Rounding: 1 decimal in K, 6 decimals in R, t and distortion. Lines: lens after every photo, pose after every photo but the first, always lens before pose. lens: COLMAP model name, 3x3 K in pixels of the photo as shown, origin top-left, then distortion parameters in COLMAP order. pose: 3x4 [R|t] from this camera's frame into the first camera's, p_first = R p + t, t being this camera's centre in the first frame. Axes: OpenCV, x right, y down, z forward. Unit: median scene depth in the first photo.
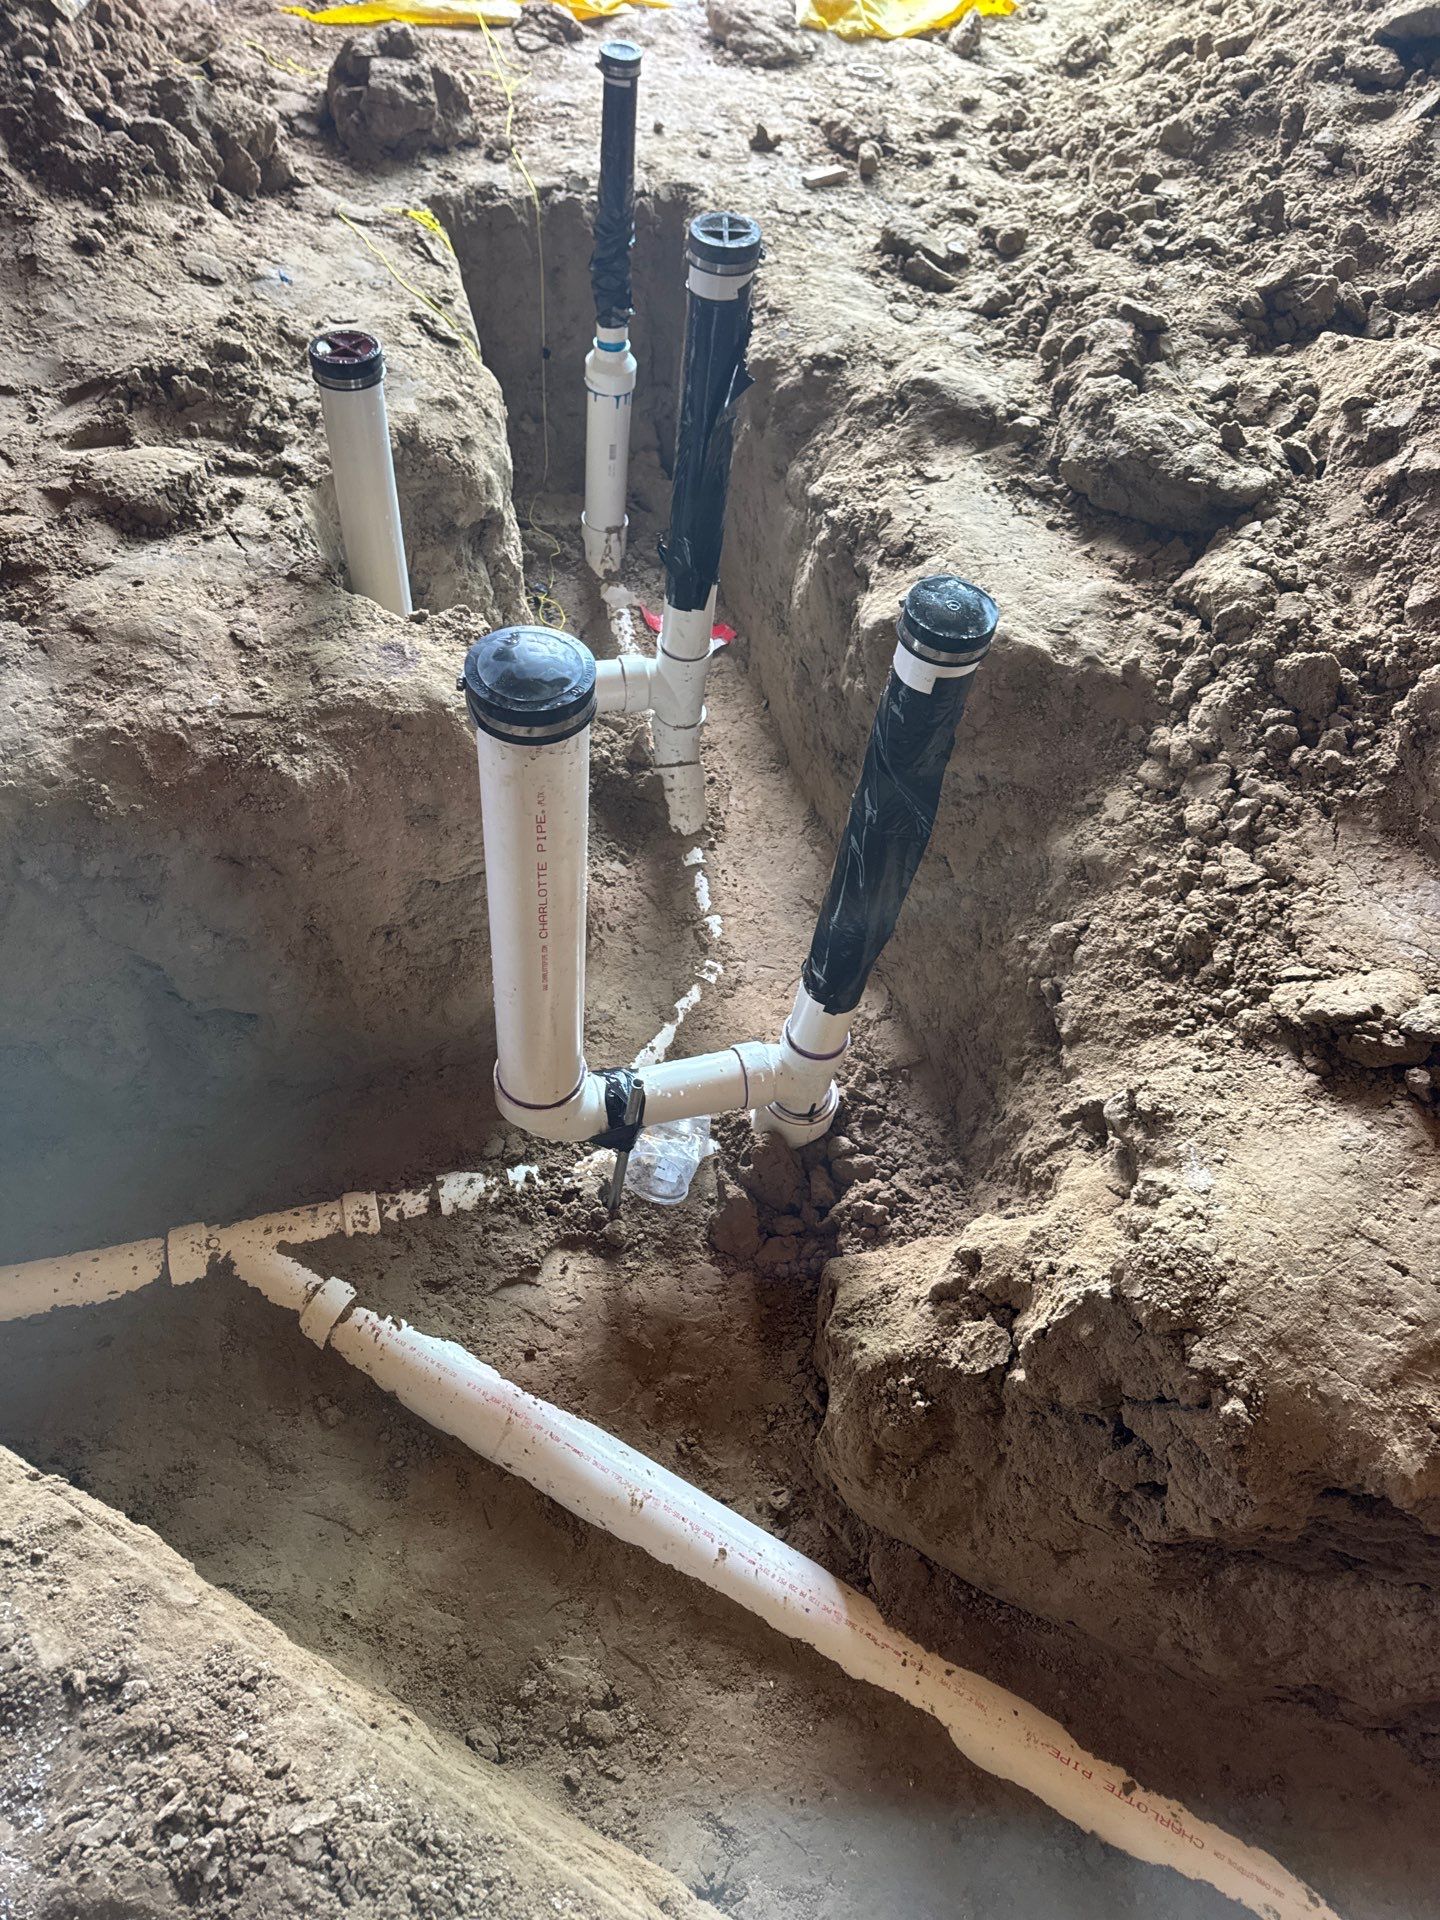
lens RADIAL K [[1346.7, 0, 707.5], [0, 1346.7, 957.3], [0, 0, 1]] dist [0.067455, -0.082788]
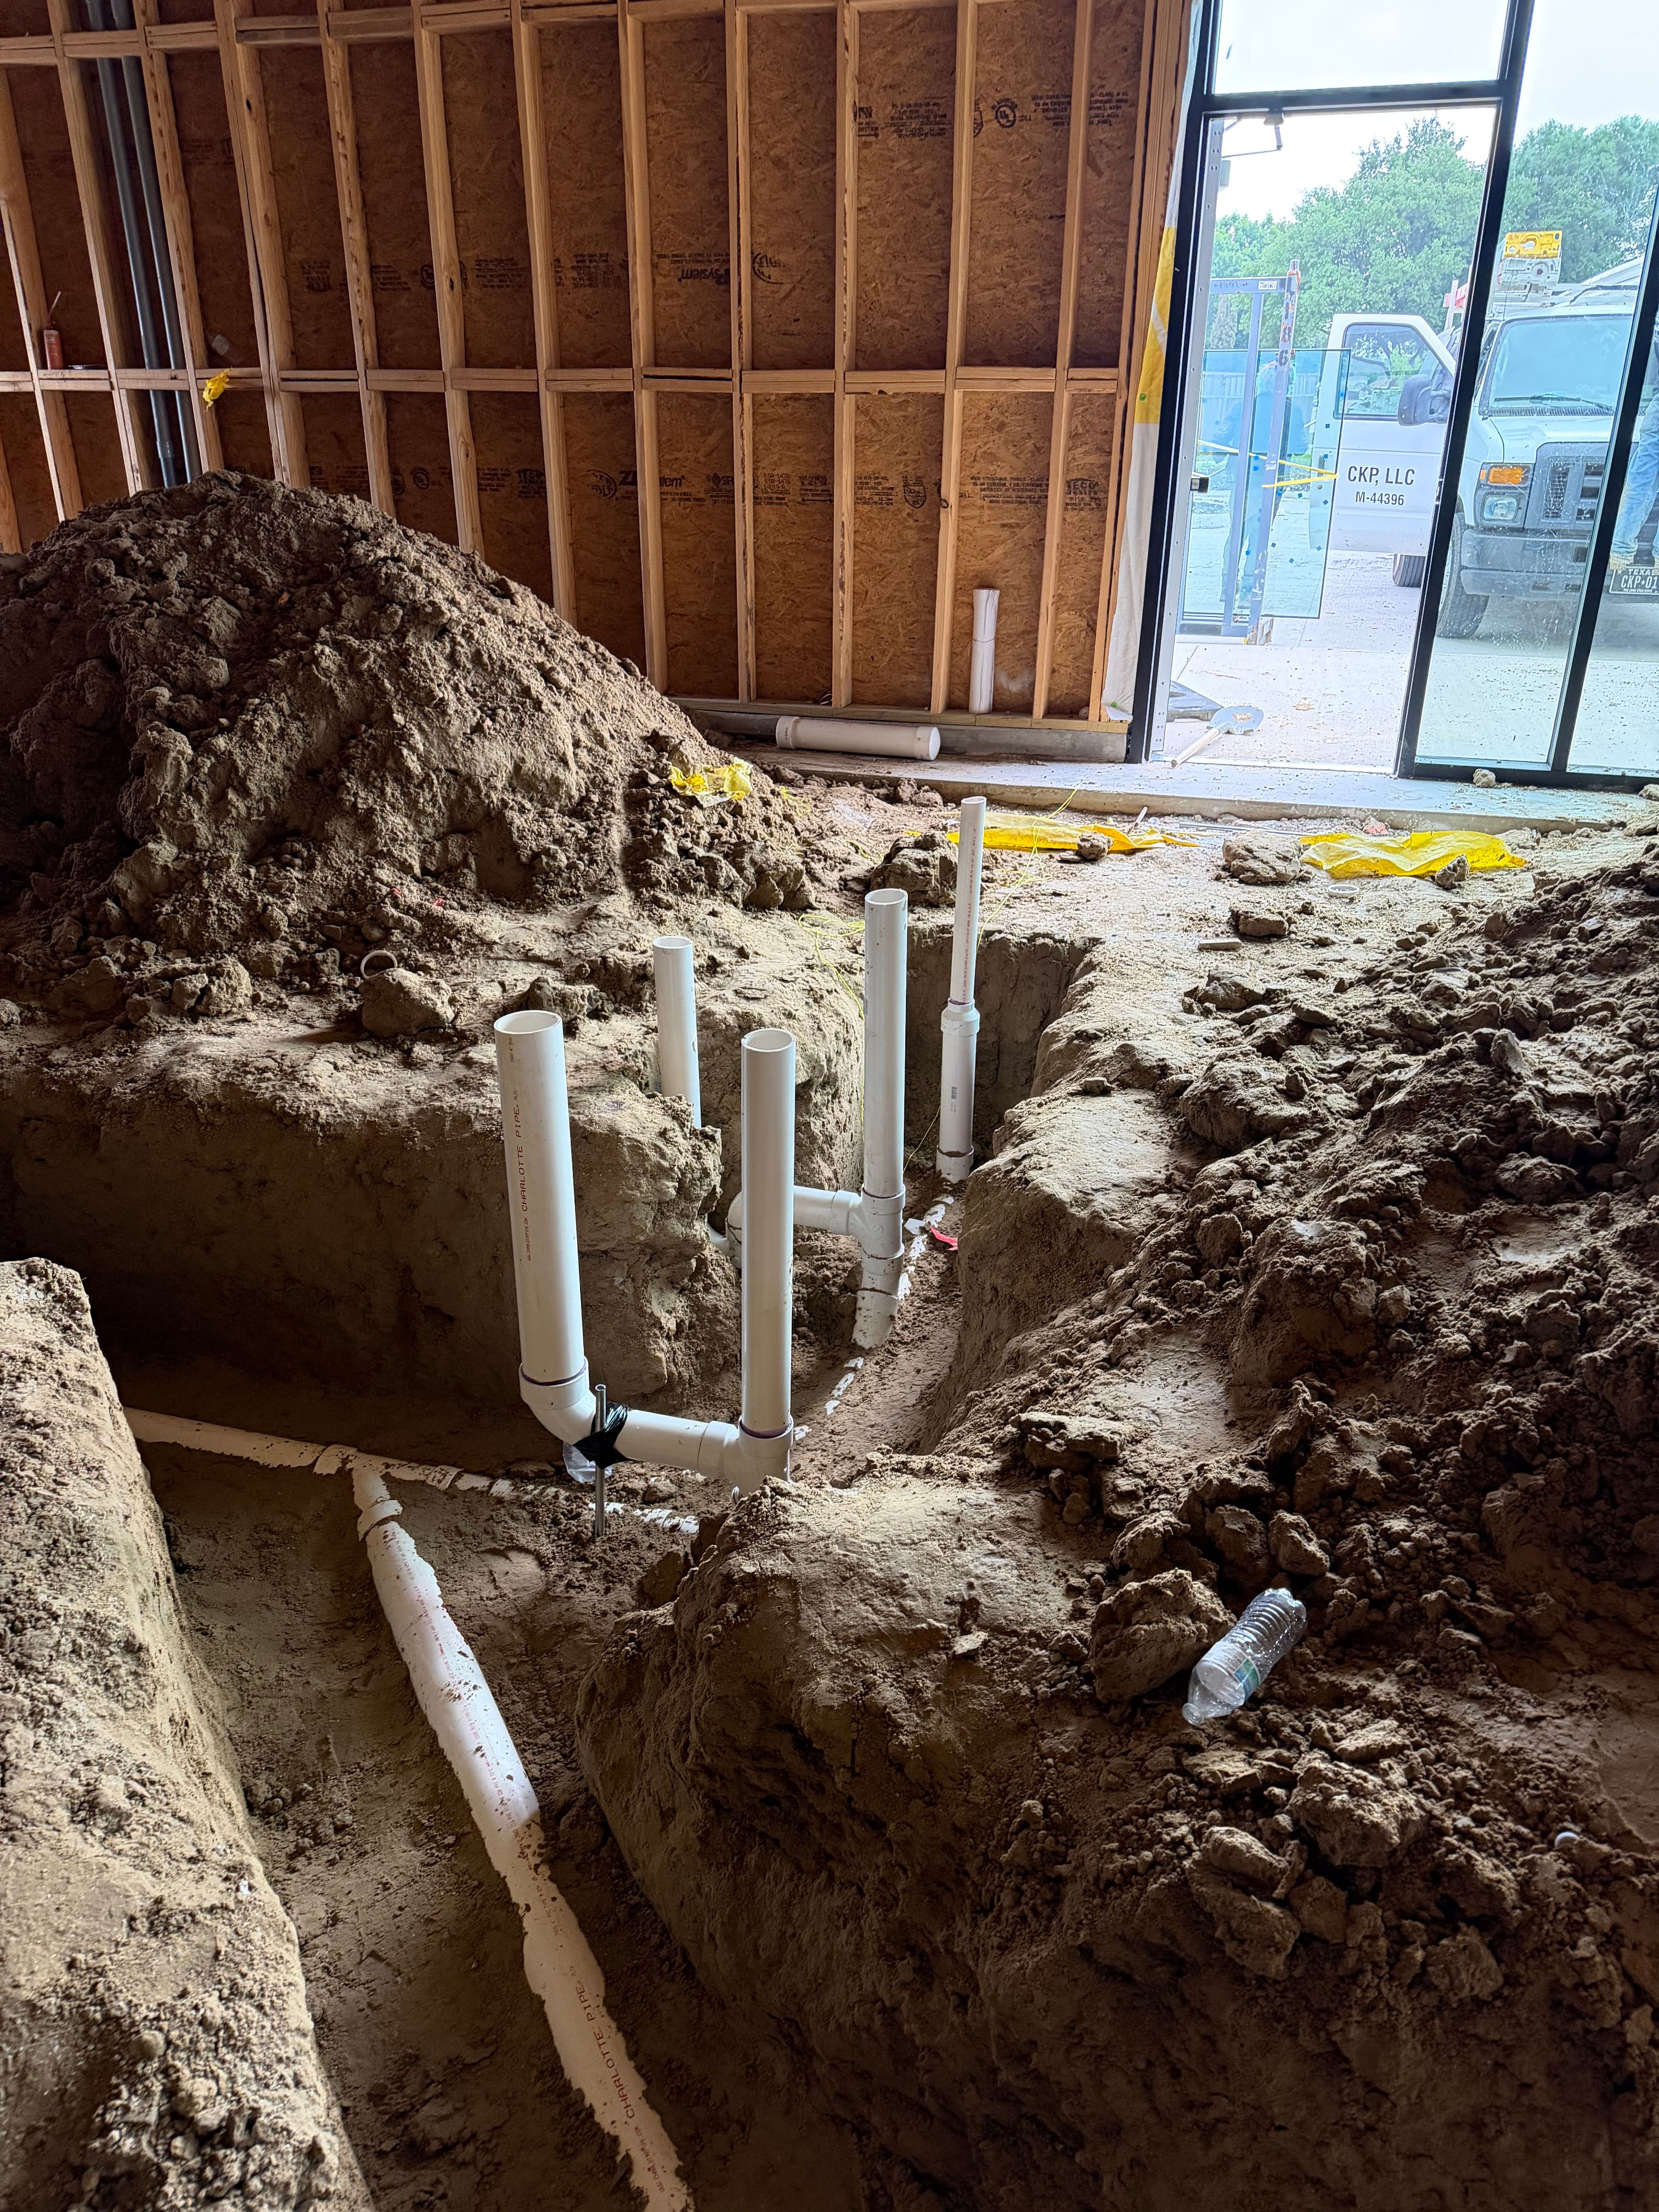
lens RADIAL K [[1535.8, 0, 830.9], [0, 1535.8, 1119.3], [0, 0, 1]] dist [0.101034, -0.170348]
pose [[0.835378, 0.129767, -0.534138, 0.840808], [-0.371115, 0.849977, -0.373916, 0.322340], [0.405483, 0.510588, 0.758211, -0.184617]]
